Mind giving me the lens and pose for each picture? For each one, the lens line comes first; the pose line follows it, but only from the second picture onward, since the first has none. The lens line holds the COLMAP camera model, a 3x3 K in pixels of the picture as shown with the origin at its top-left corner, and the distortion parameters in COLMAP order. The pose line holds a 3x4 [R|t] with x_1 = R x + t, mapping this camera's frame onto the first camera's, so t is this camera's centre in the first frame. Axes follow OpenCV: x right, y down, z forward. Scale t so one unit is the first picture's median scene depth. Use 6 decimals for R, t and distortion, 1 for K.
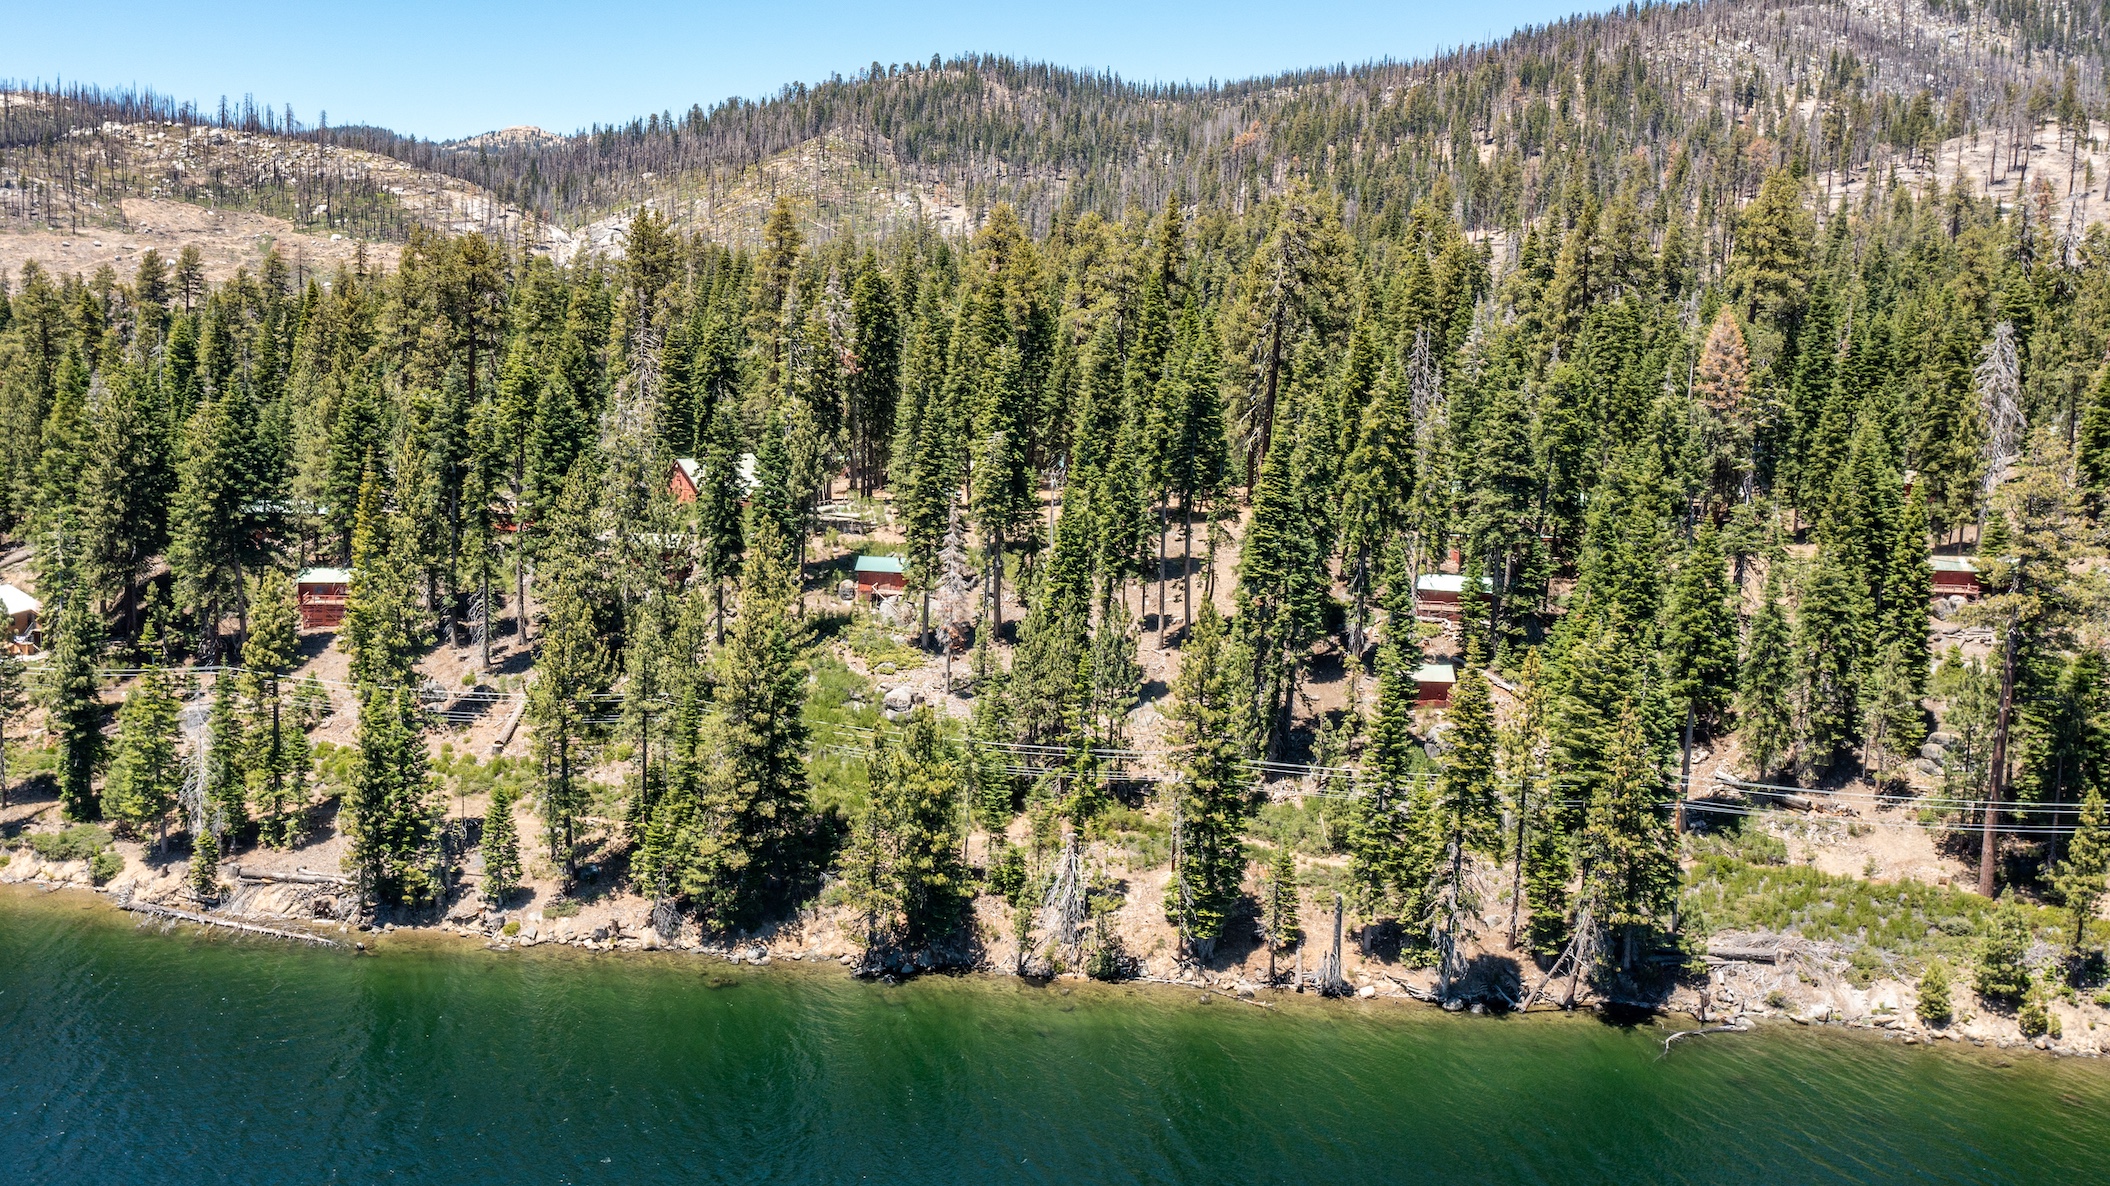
lens RADIAL K [[1815.0, 0, 964.5], [0, 1815.0, 546.1], [0, 0, 1]] dist [-0.012477, 0.006193]
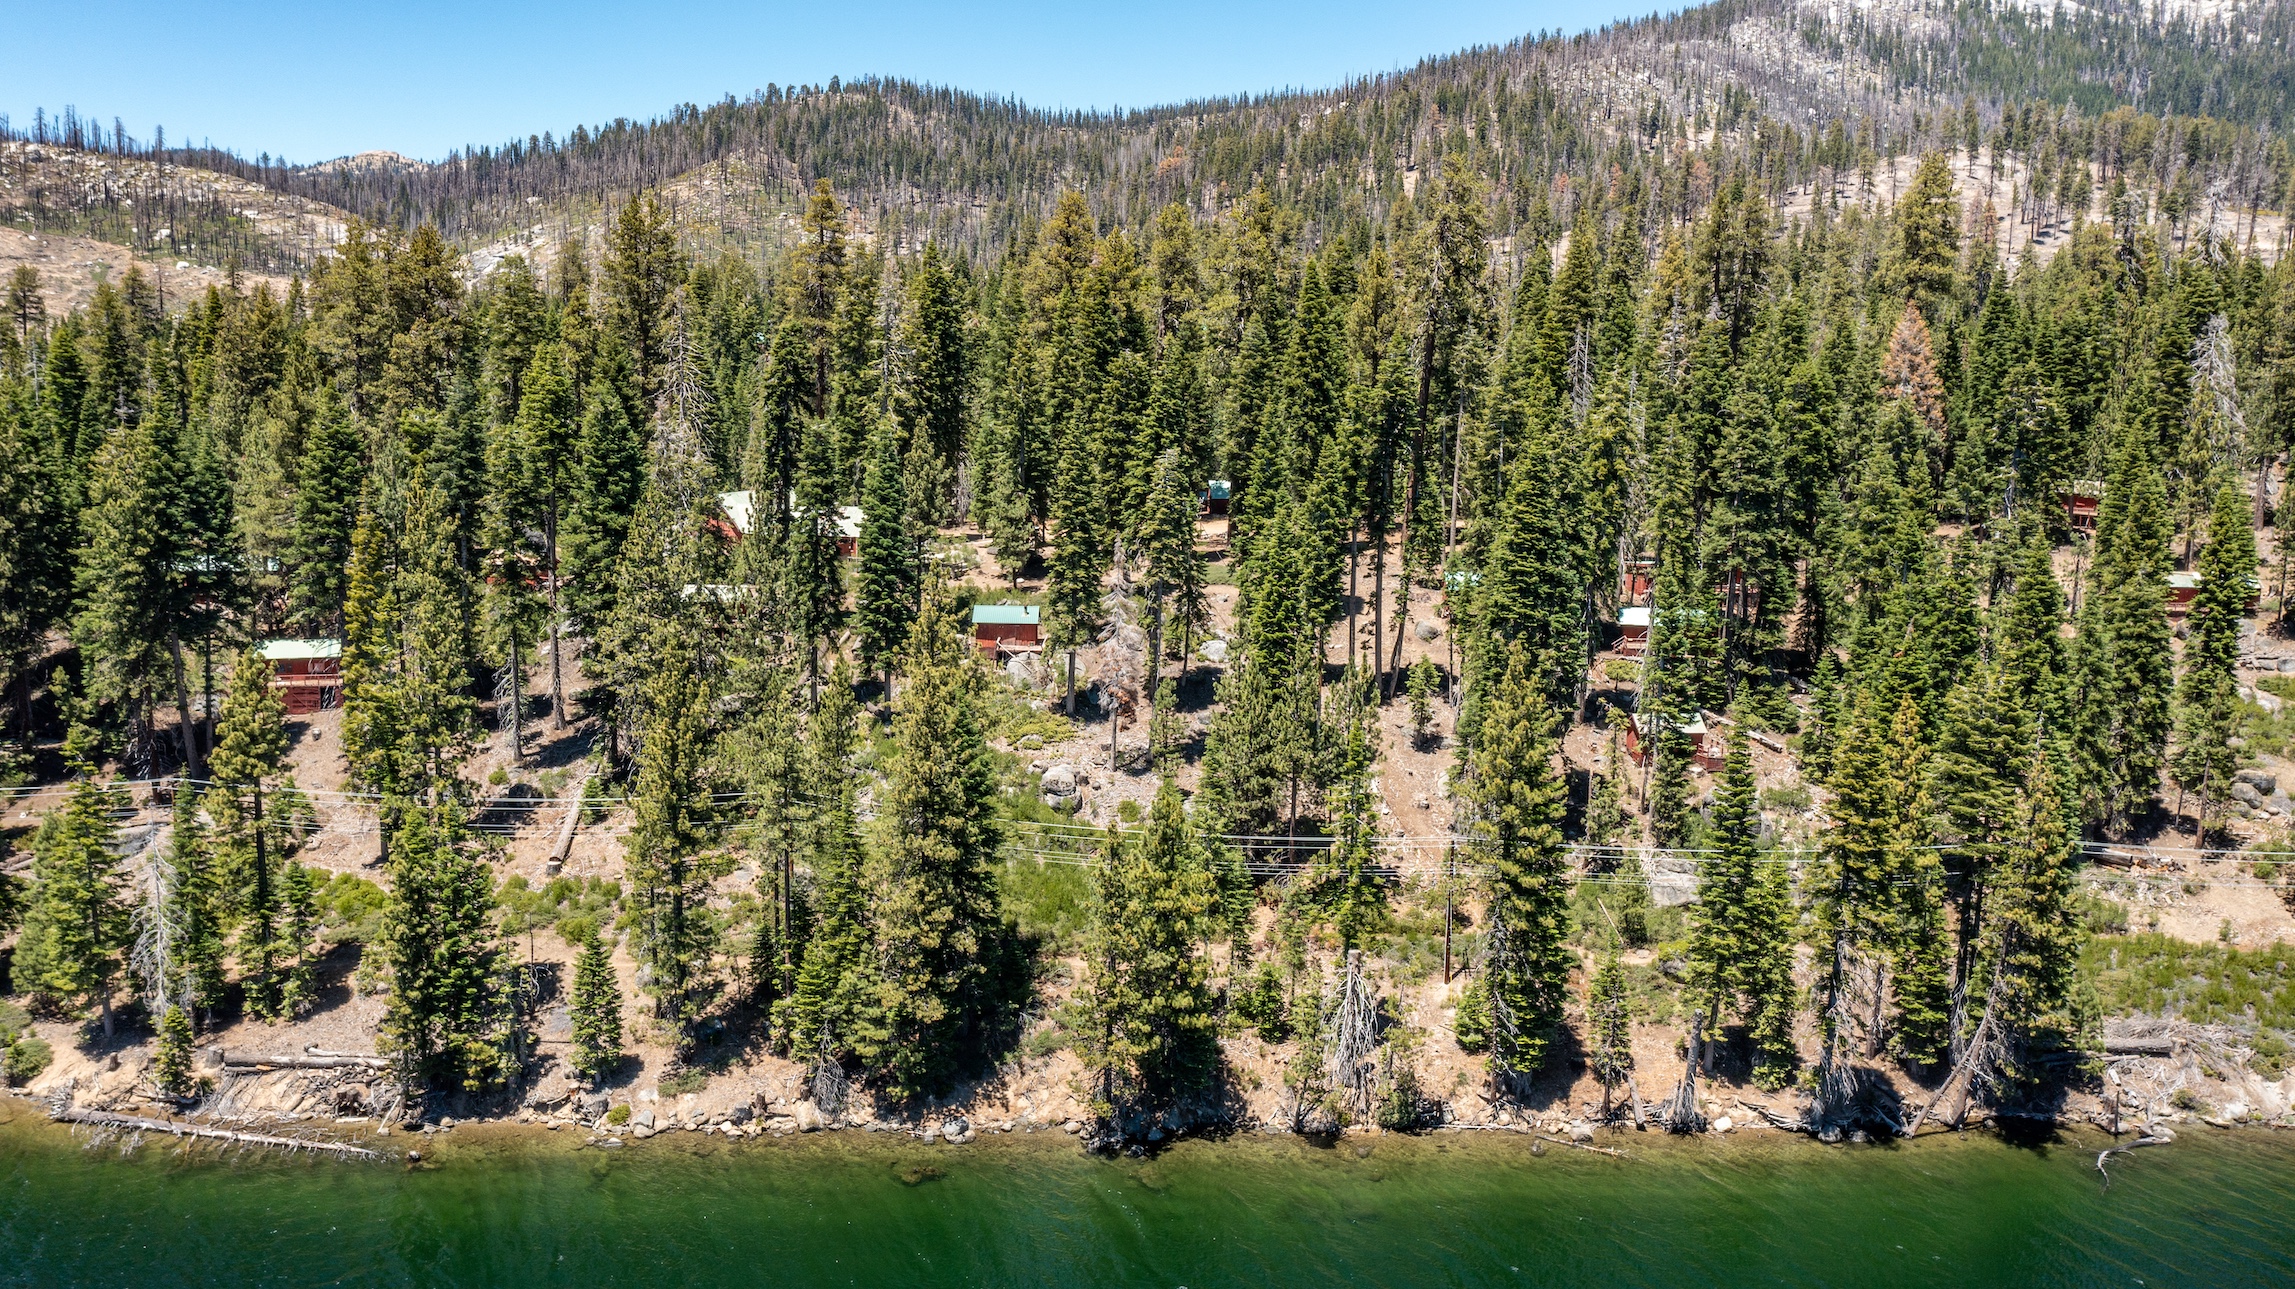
lens RADIAL K [[1815.8, 0, 1147.5], [0, 1815.8, 644.5], [0, 0, 1]] dist [-0.014111, 0.006762]
pose [[0.987455, -0.031974, 0.154627, -0.131999], [0.026740, 0.999001, 0.035811, -0.005111], [-0.155617, -0.031227, 0.987324, 0.209555]]
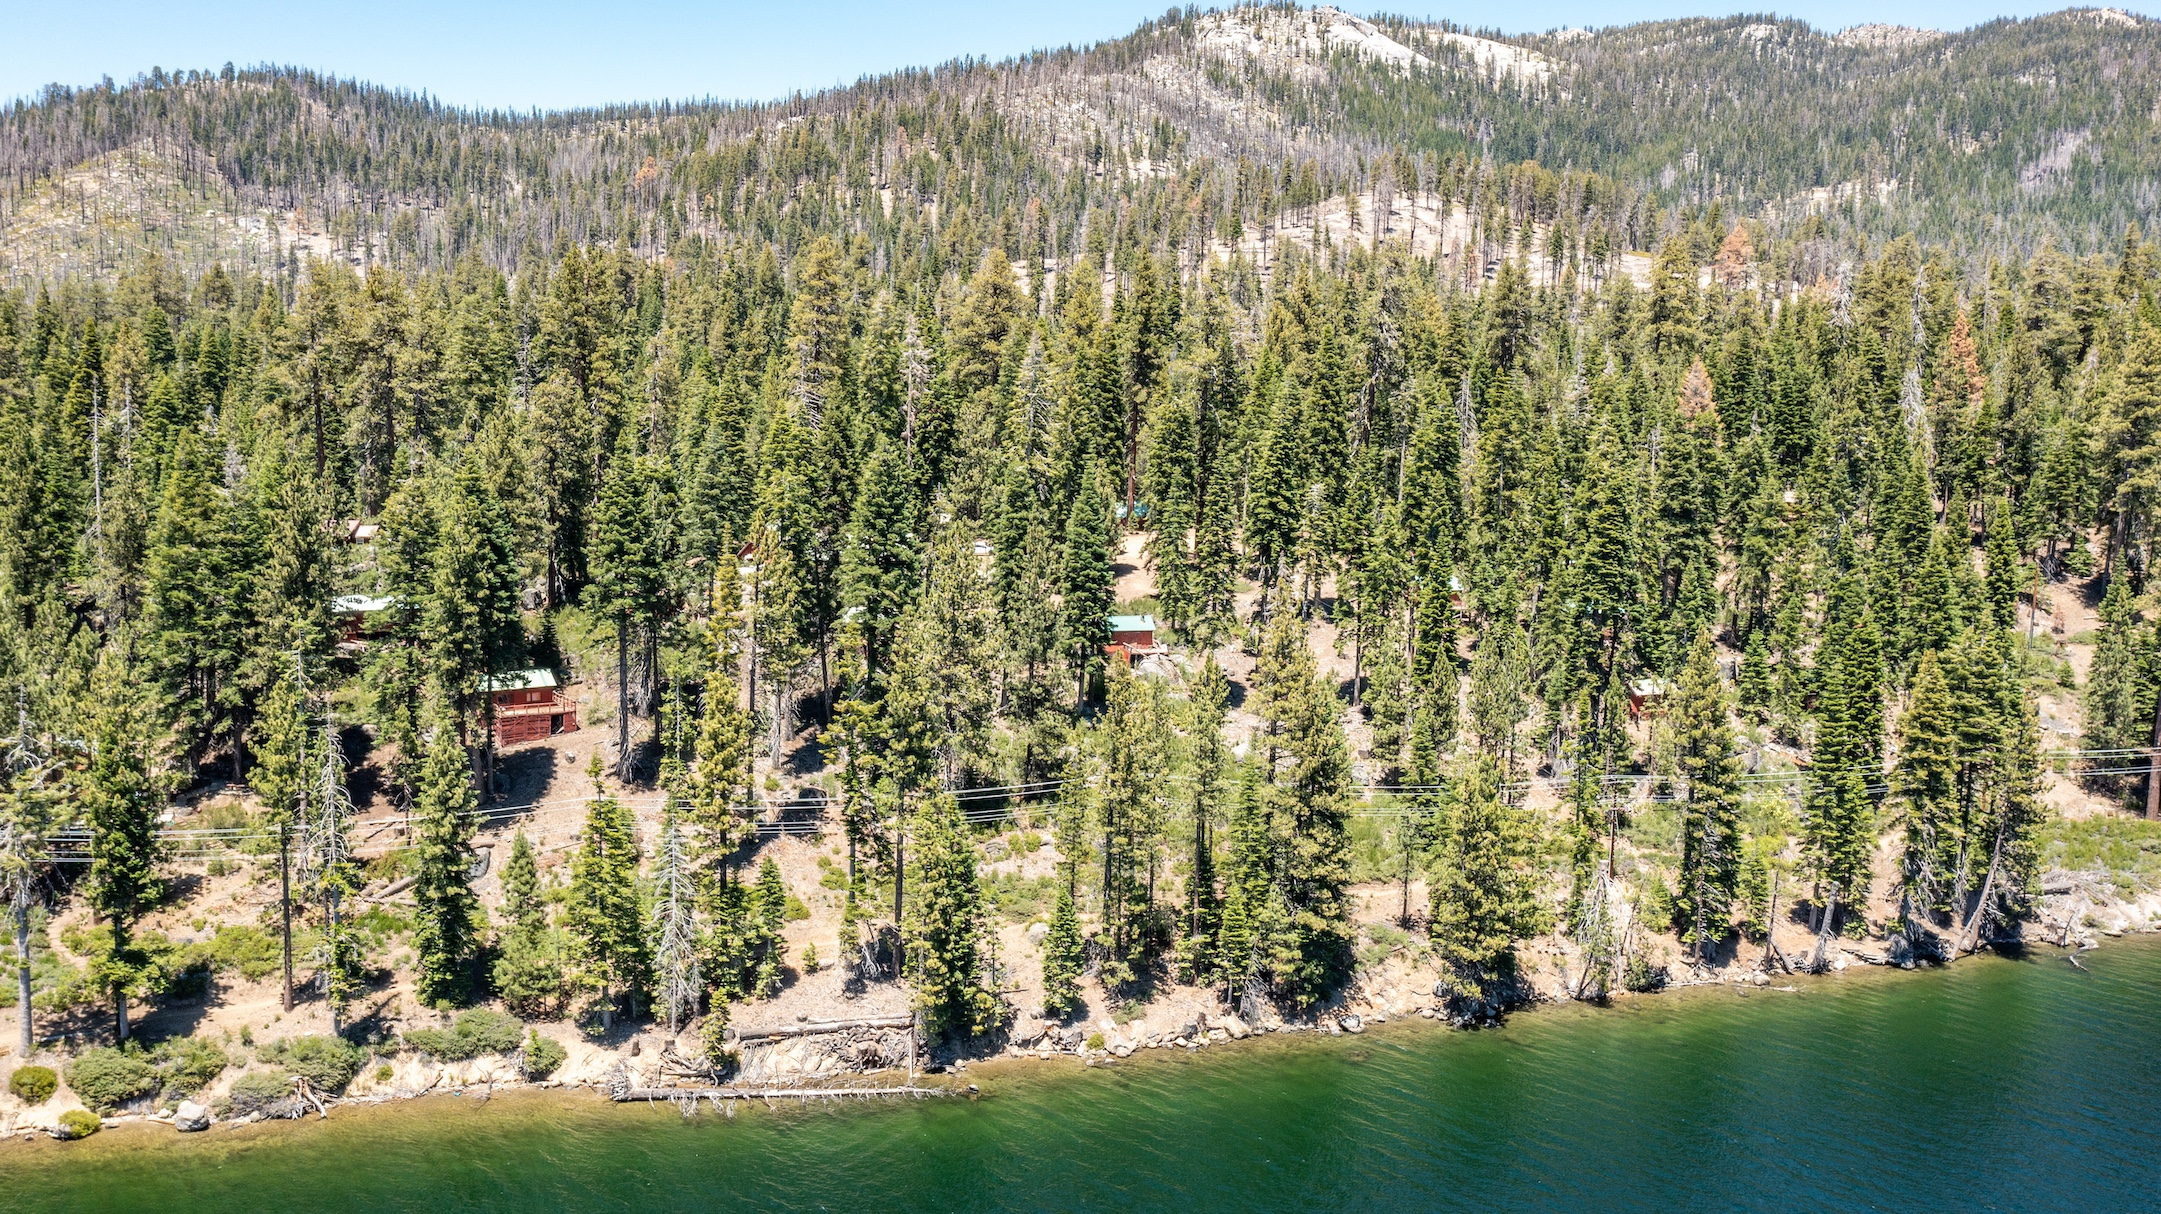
lens RADIAL K [[1816.4, 0, 1095.0], [0, 1816.4, 596.4], [0, 0, 1]] dist [-0.013229, 0.006006]
pose [[0.893671, -0.059278, 0.444790, -0.596427], [0.056294, 0.998215, 0.019929, -0.029996], [-0.445177, 0.007229, 0.895413, 0.160822]]
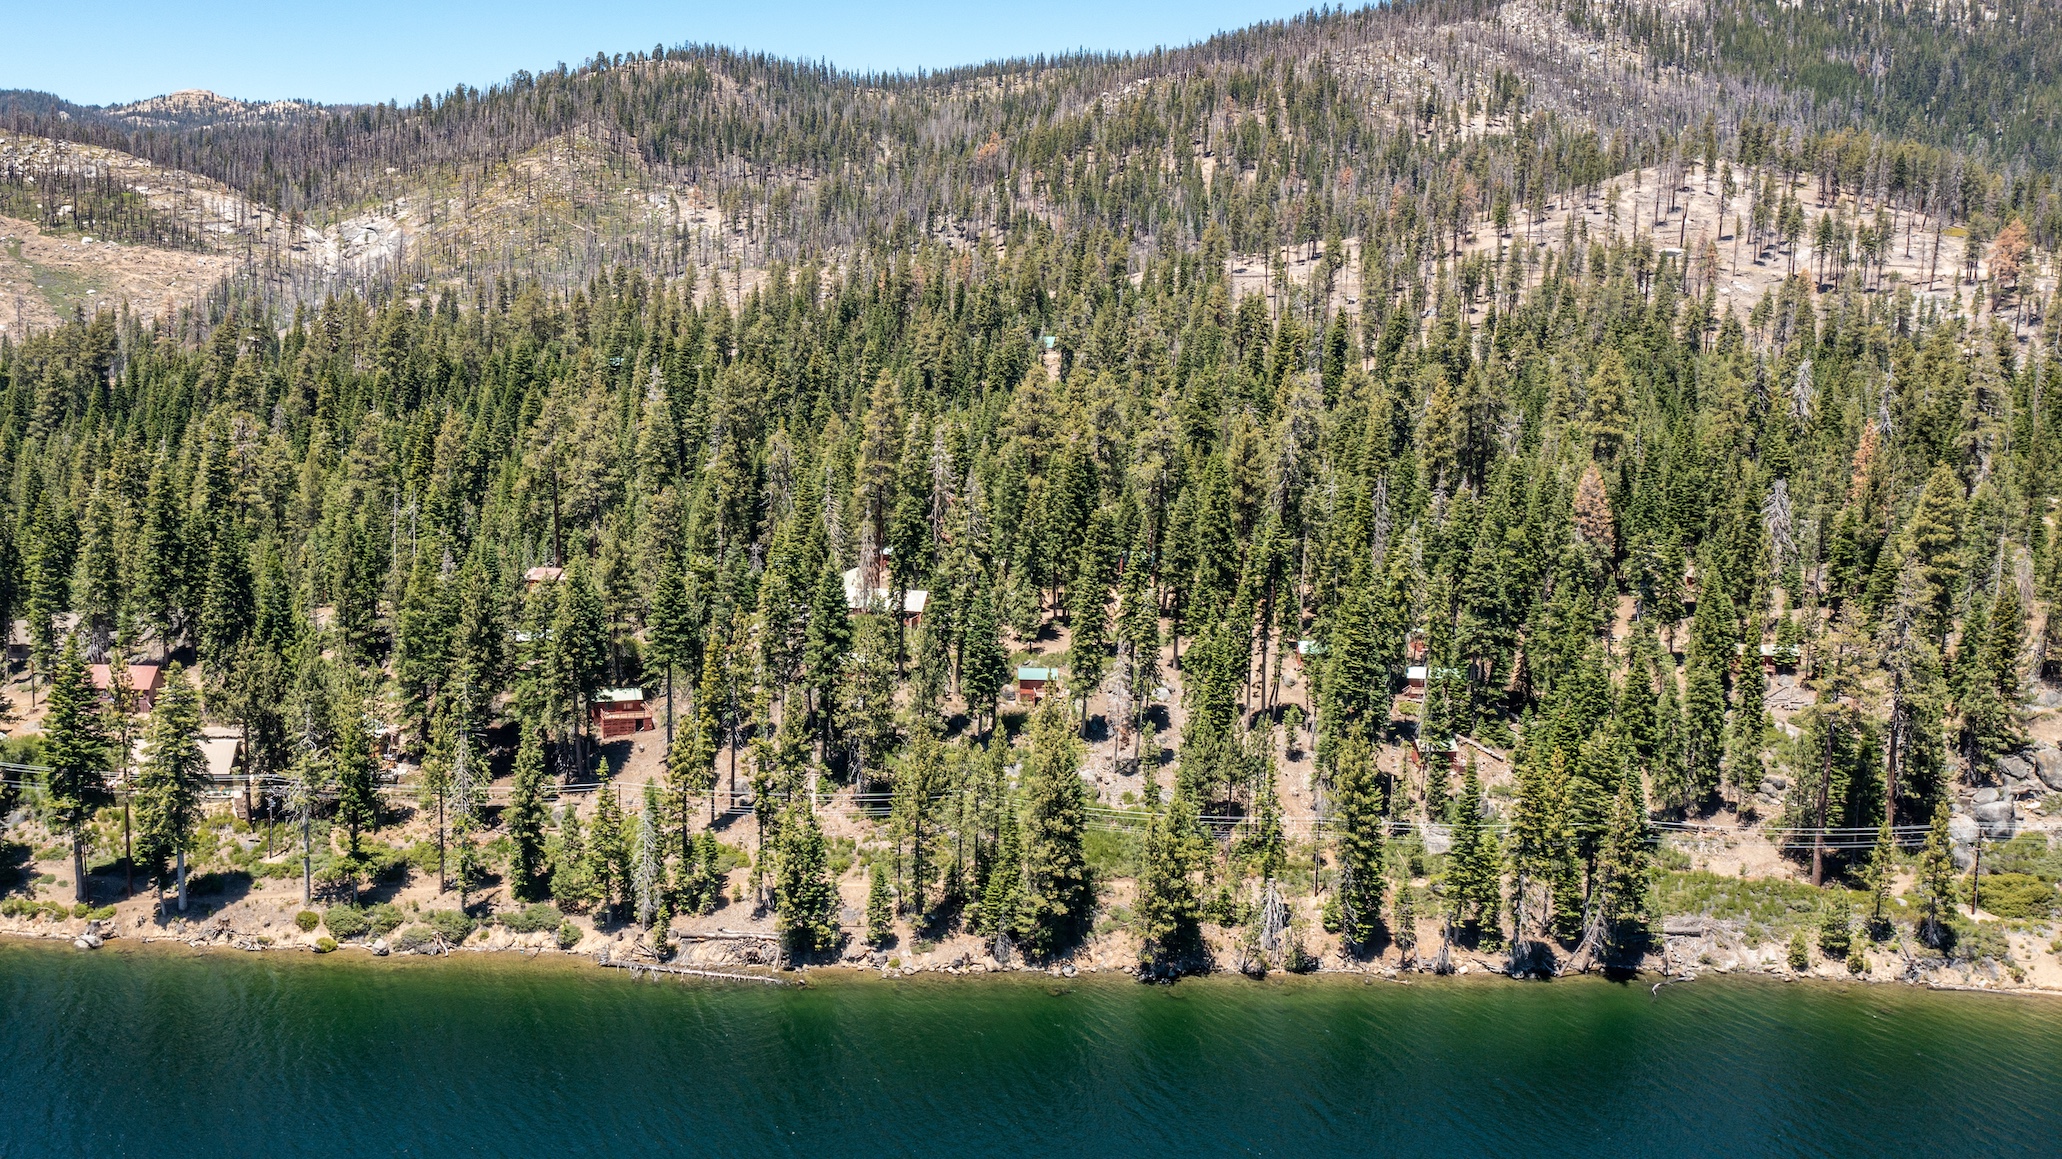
lens RADIAL K [[1811.4, 0, 932.5], [0, 1811.4, 520.1], [0, 0, 1]] dist [-0.012594, 0.000686]
pose [[0.987037, -0.023916, 0.158704, -0.408237], [0.022374, 0.999684, 0.011495, -0.149404], [-0.158929, -0.007795, 0.987259, -0.408649]]
